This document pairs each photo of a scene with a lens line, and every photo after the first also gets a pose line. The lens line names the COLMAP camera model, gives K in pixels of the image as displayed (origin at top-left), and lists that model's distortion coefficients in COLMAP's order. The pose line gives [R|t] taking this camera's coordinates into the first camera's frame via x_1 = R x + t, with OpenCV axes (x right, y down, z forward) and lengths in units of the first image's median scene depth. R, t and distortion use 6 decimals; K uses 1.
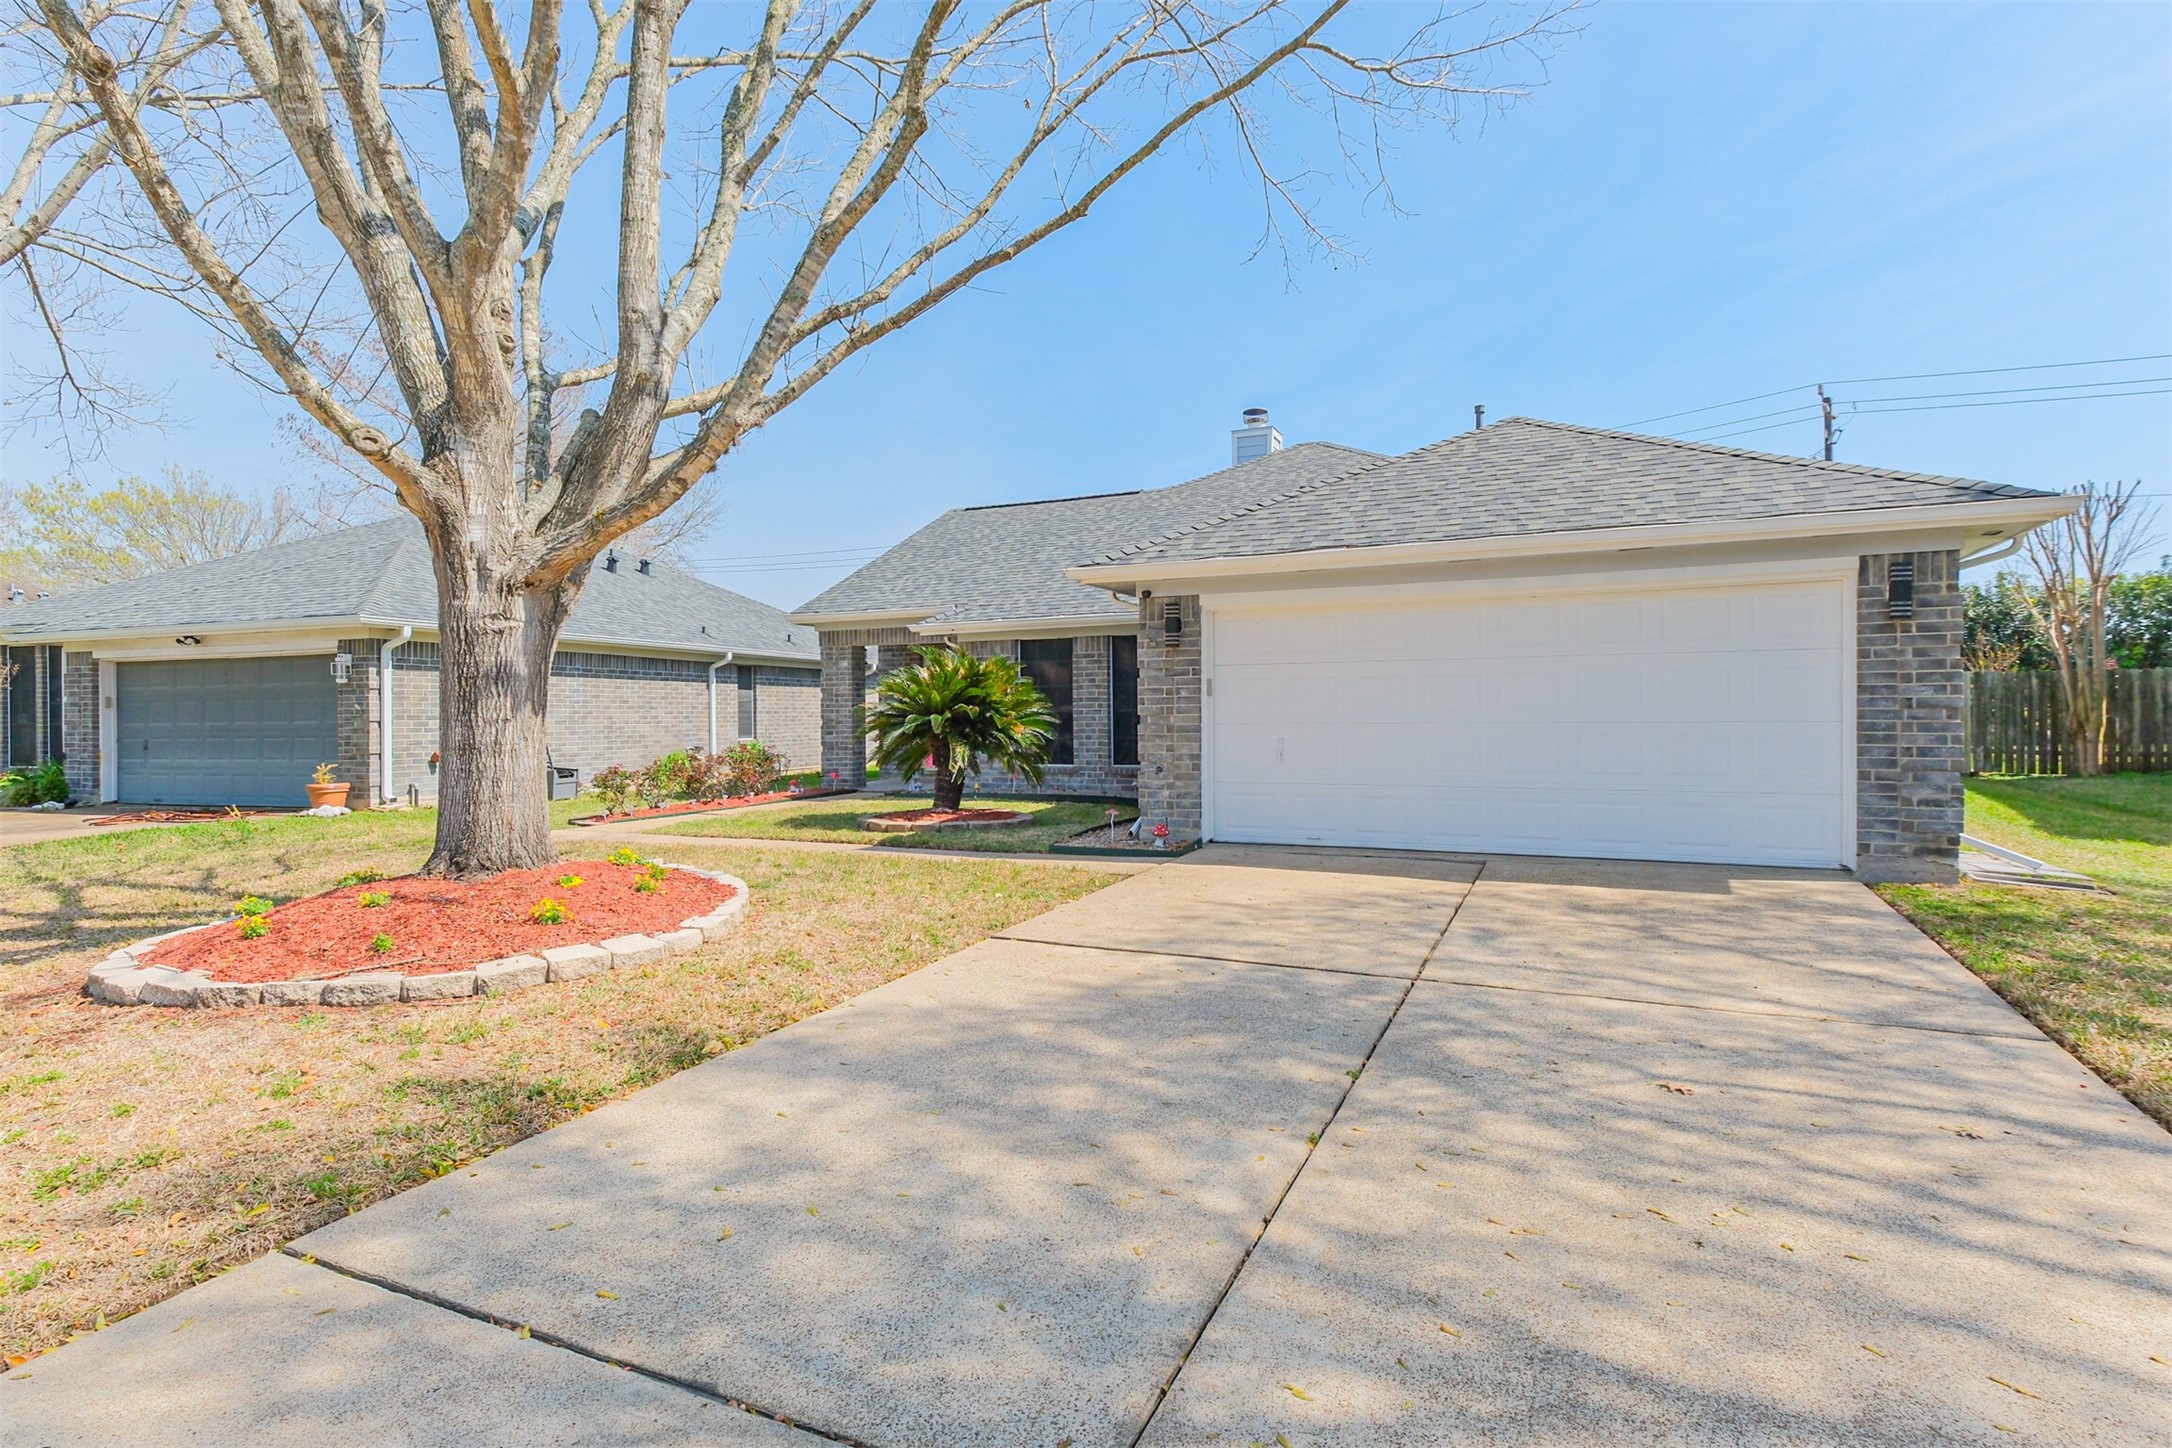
lens RADIAL K [[1118.0, 0, 1090.7], [0, 1118.0, 722.8], [0, 0, 1]] dist [0.010403, 0.000417]
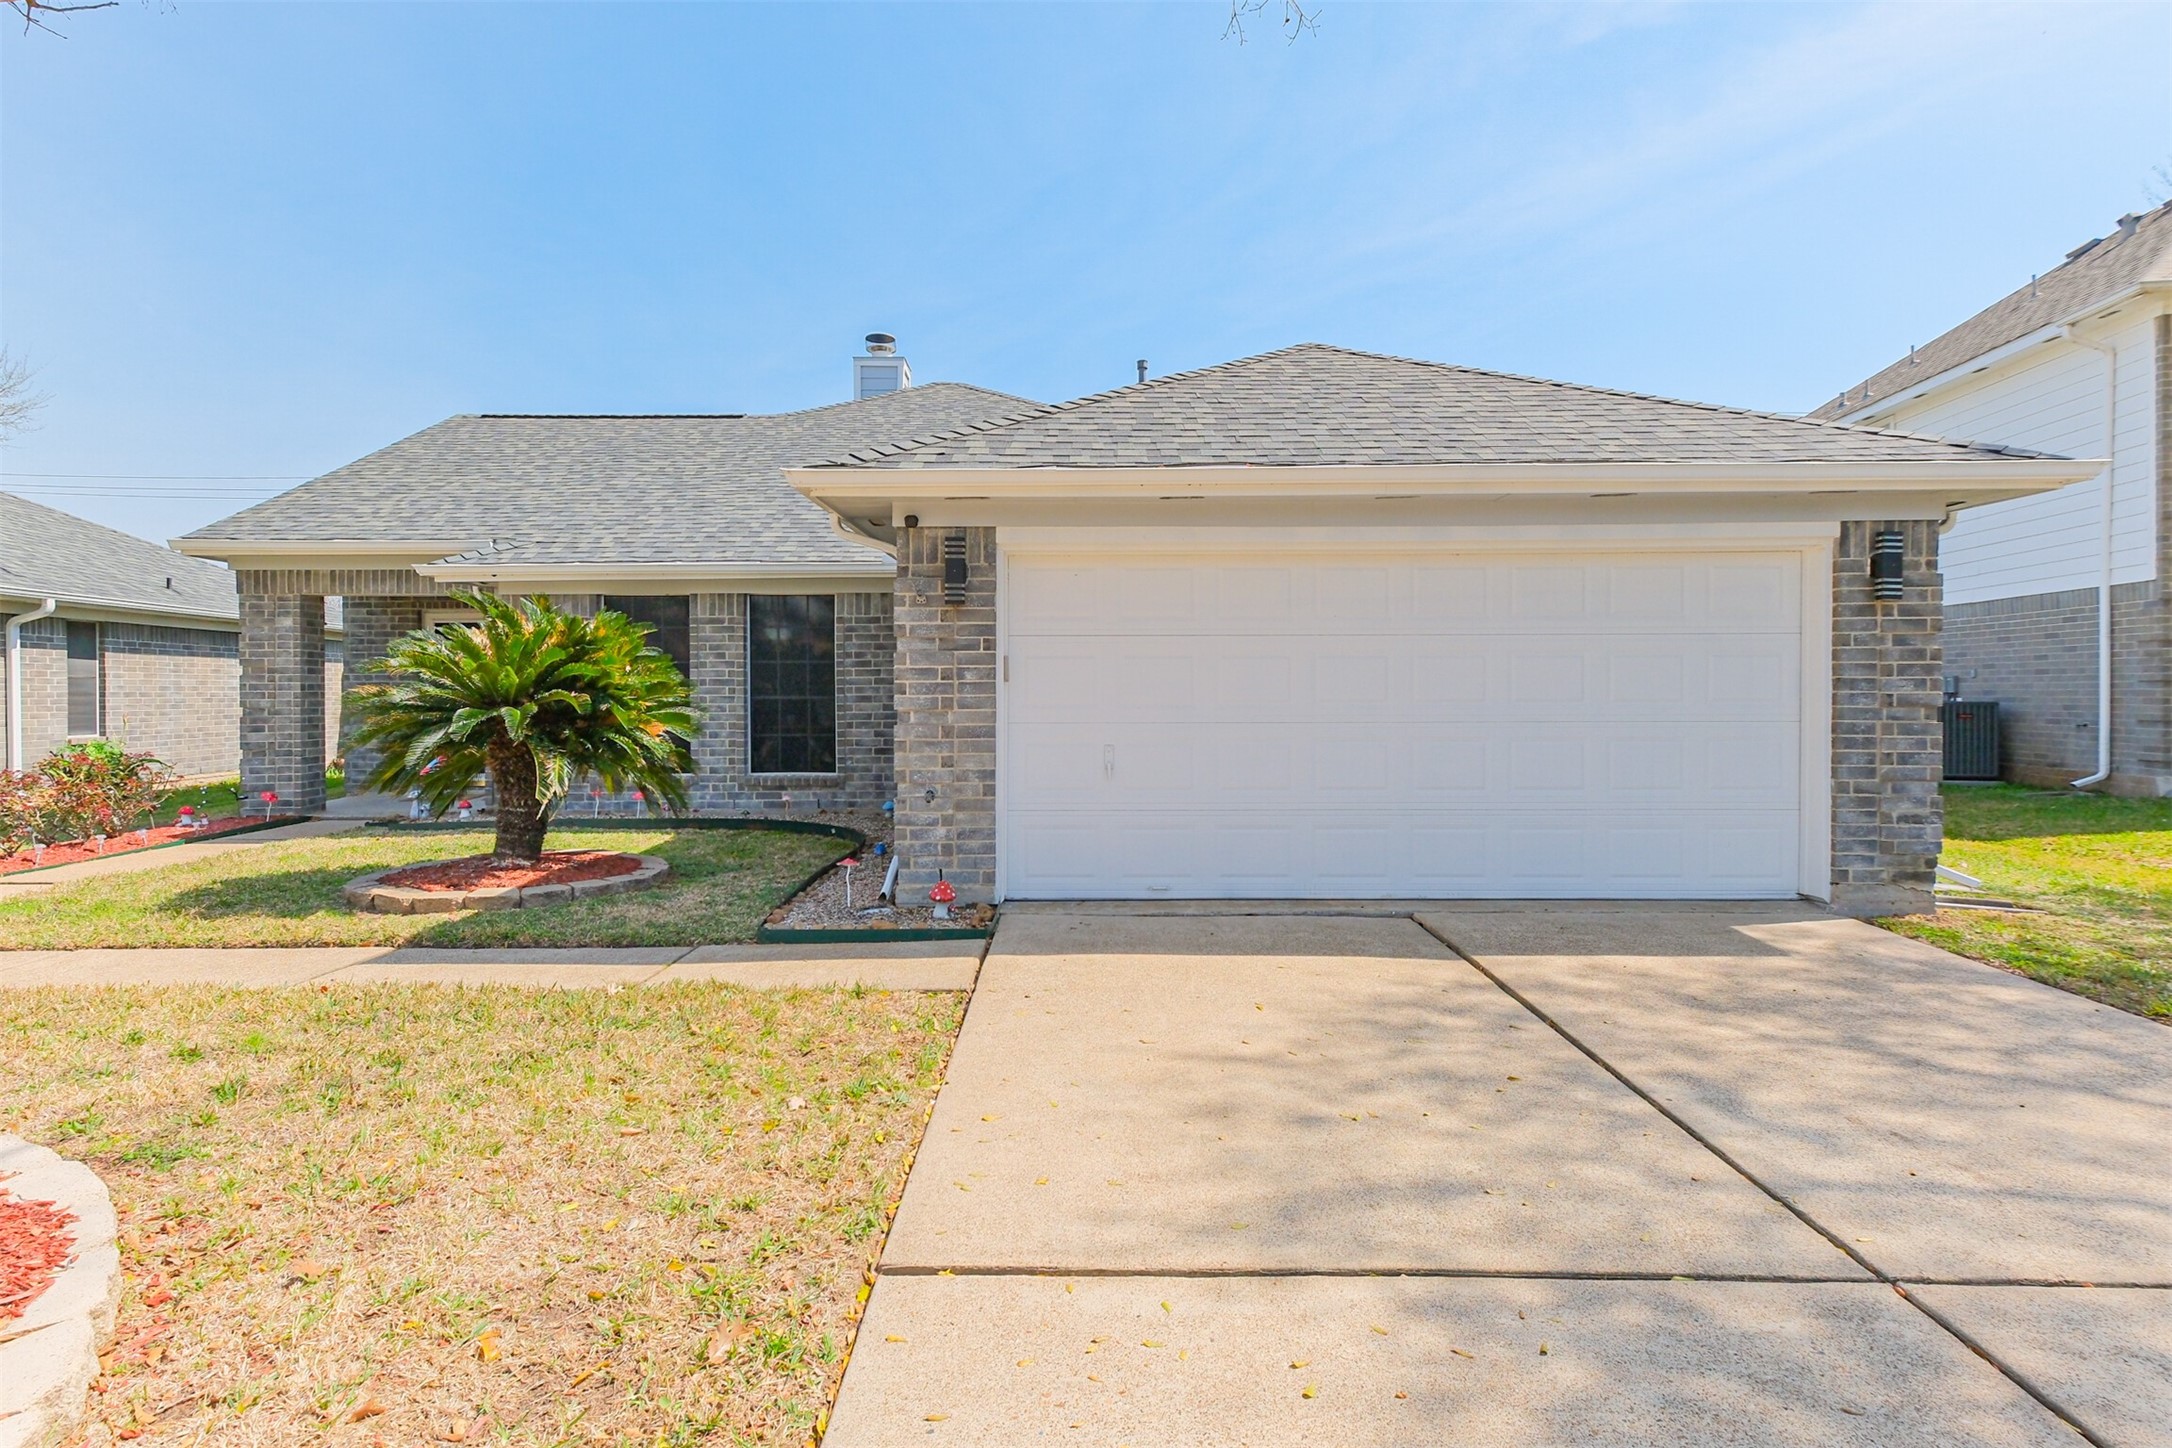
lens RADIAL K [[1096.6, 0, 1087.4], [0, 1096.6, 704.9], [0, 0, 1]] dist [0.016377, -0.001066]
pose [[0.905460, 0.000745, 0.424432, -0.109150], [-0.001361, 0.999998, 0.001146, -0.009586], [-0.424430, -0.001616, 0.905459, 0.341085]]
